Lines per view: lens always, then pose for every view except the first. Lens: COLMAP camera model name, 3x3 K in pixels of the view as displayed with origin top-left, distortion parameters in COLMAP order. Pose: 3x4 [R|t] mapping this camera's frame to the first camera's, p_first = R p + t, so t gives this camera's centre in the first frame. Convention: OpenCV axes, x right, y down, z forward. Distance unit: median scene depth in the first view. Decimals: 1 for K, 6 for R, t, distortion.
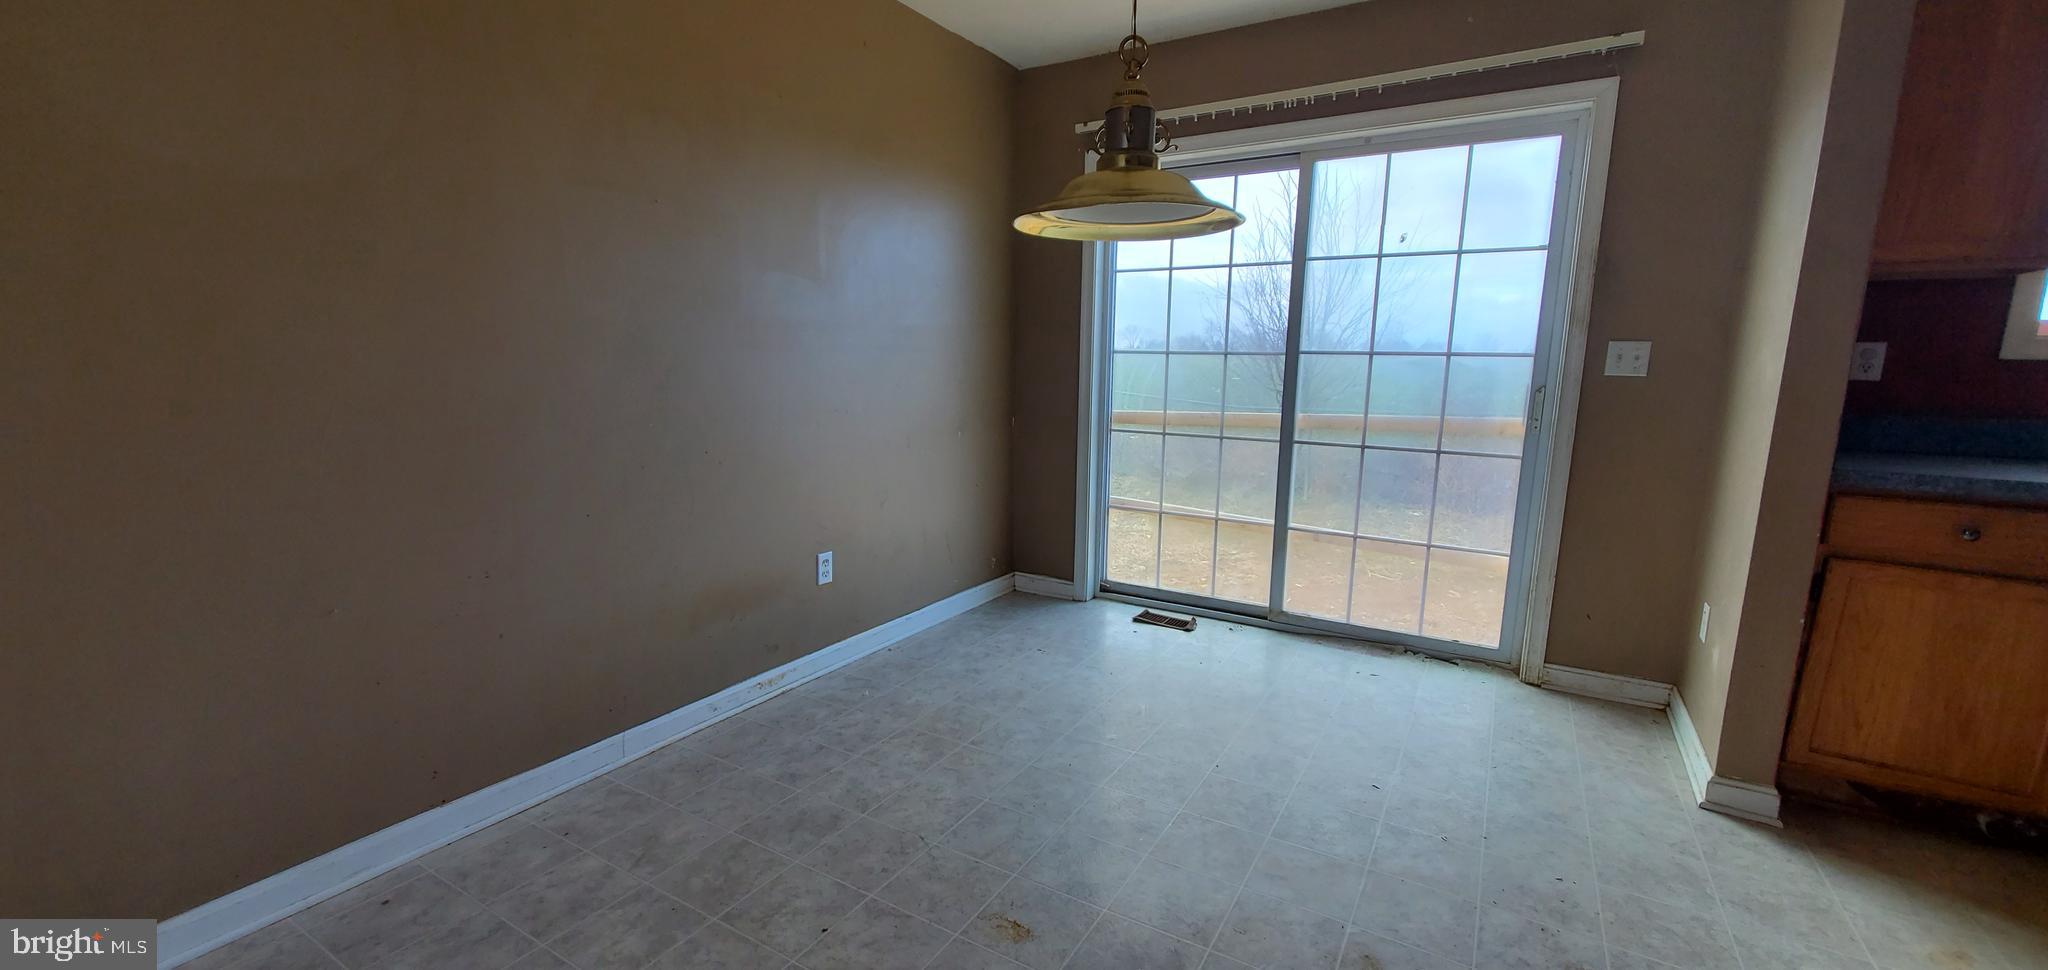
lens RADIAL K [[836.5, 0, 1038.2], [0, 836.5, 495.0], [0, 0, 1]] dist [0.030509, -0.000129]
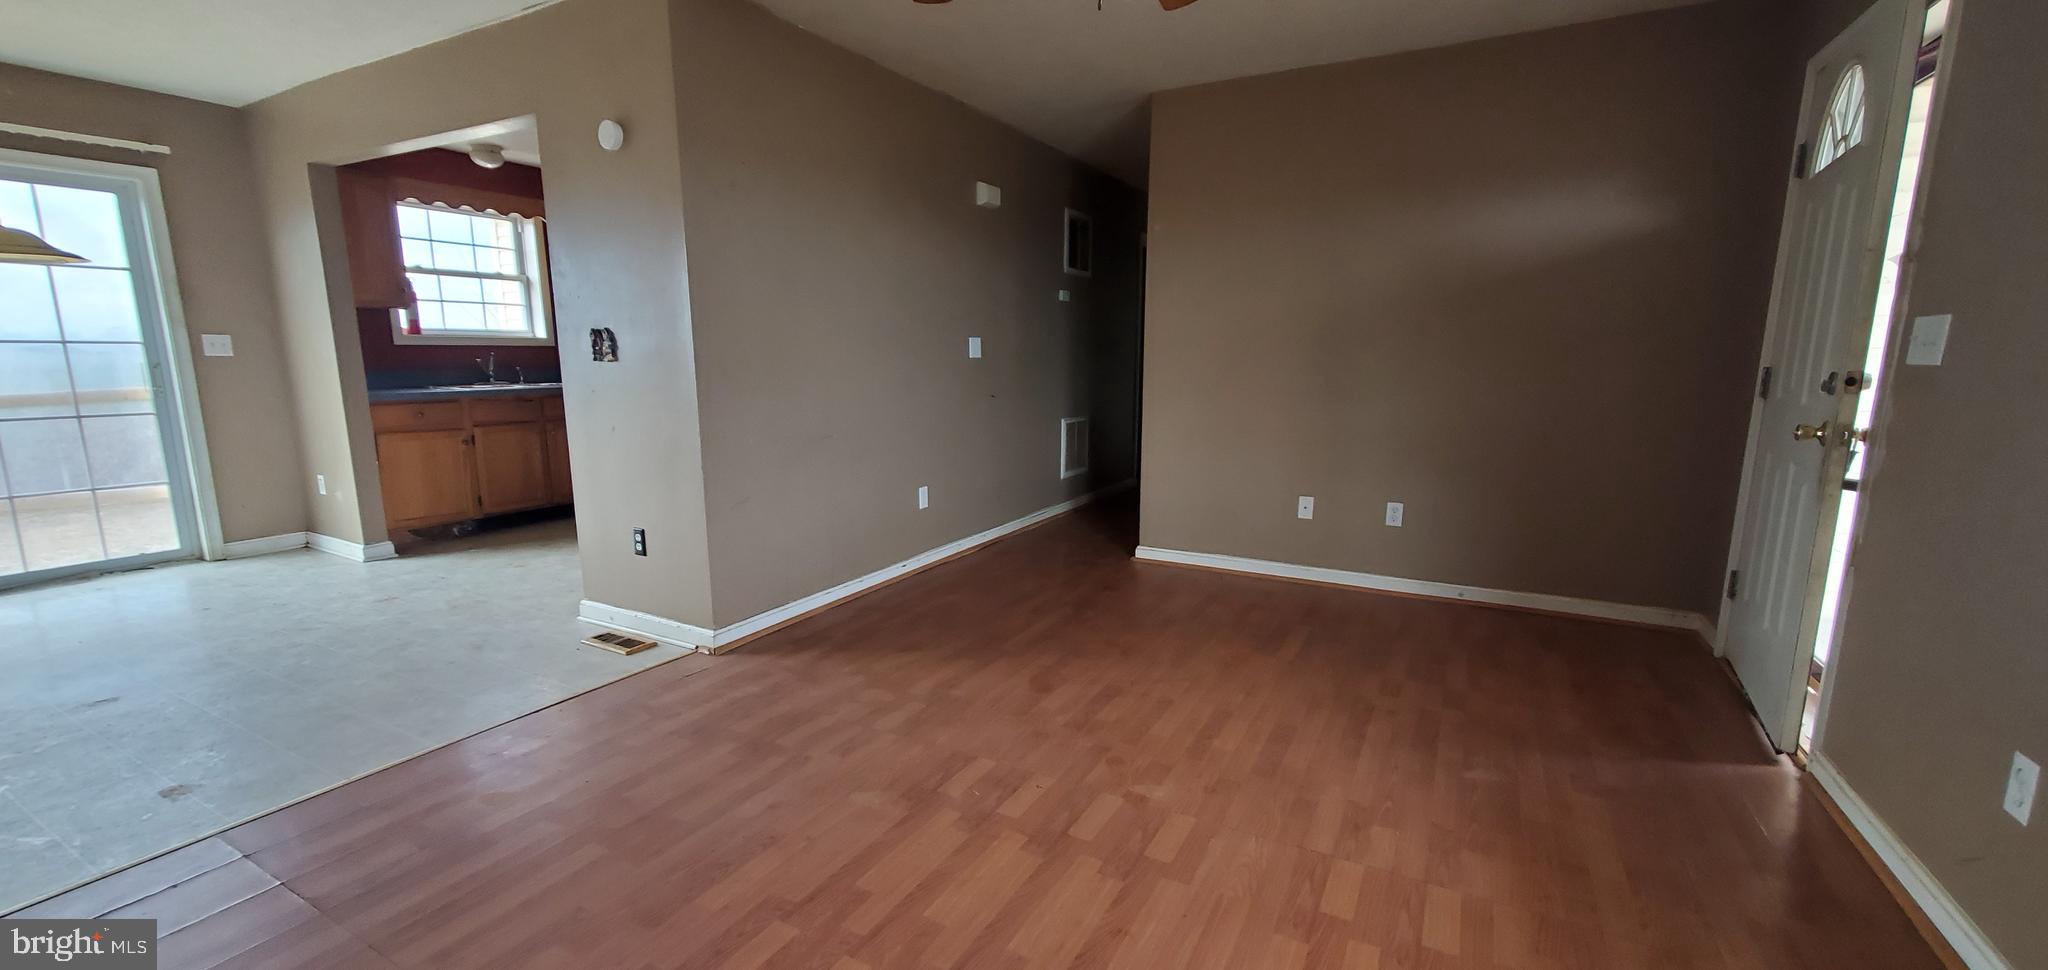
lens RADIAL K [[807.5, 0, 1015.8], [0, 807.5, 498.3], [0, 0, 1]] dist [0.001028, -0.000059]
pose [[-0.016732, -0.193975, 0.980864, -0.893450], [0.164383, 0.967119, 0.194061, 0.073748], [-0.986255, 0.164484, 0.015704, -0.479935]]
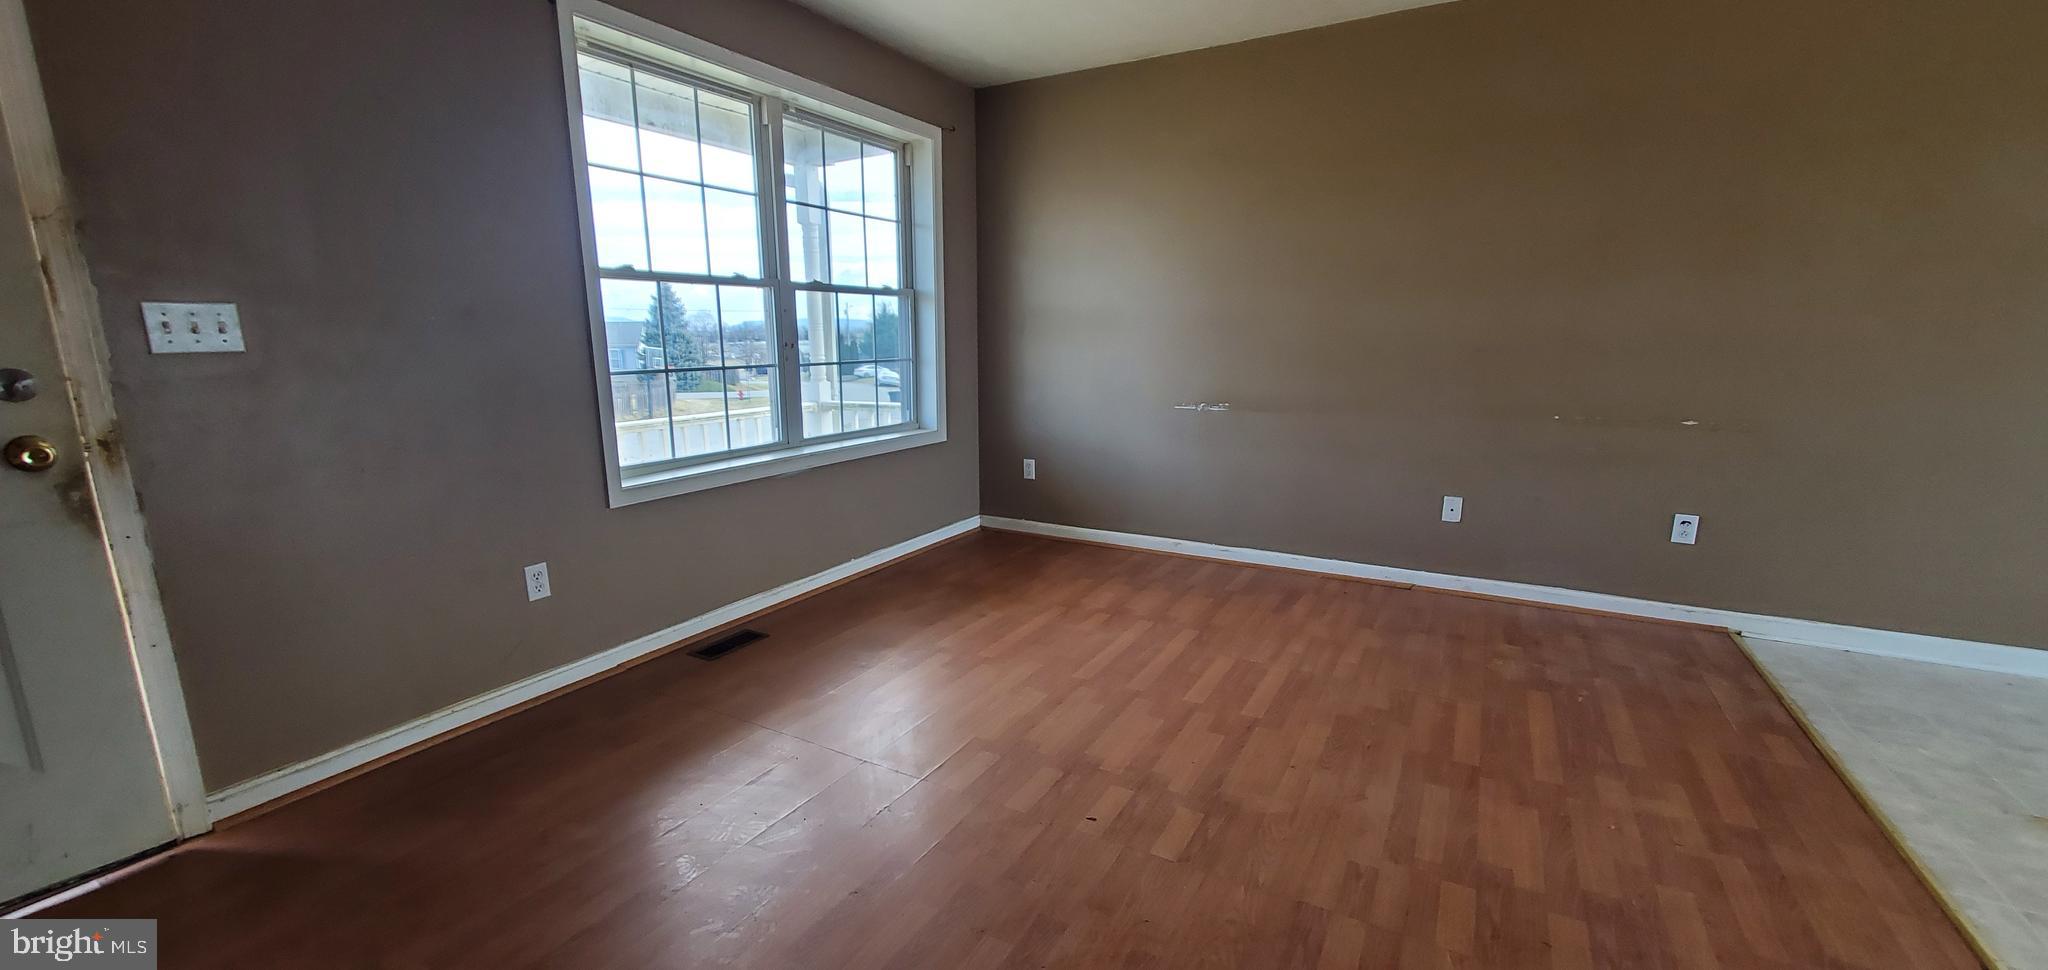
lens RADIAL K [[807.5, 0, 1015.8], [0, 807.5, 498.3], [0, 0, 1]] dist [0.001028, -0.000059]
pose [[0.002030, 0.187176, -0.982324, 0.392744], [-0.163160, 0.969225, 0.184343, 0.104040], [0.986598, 0.159902, 0.032507, -0.574923]]
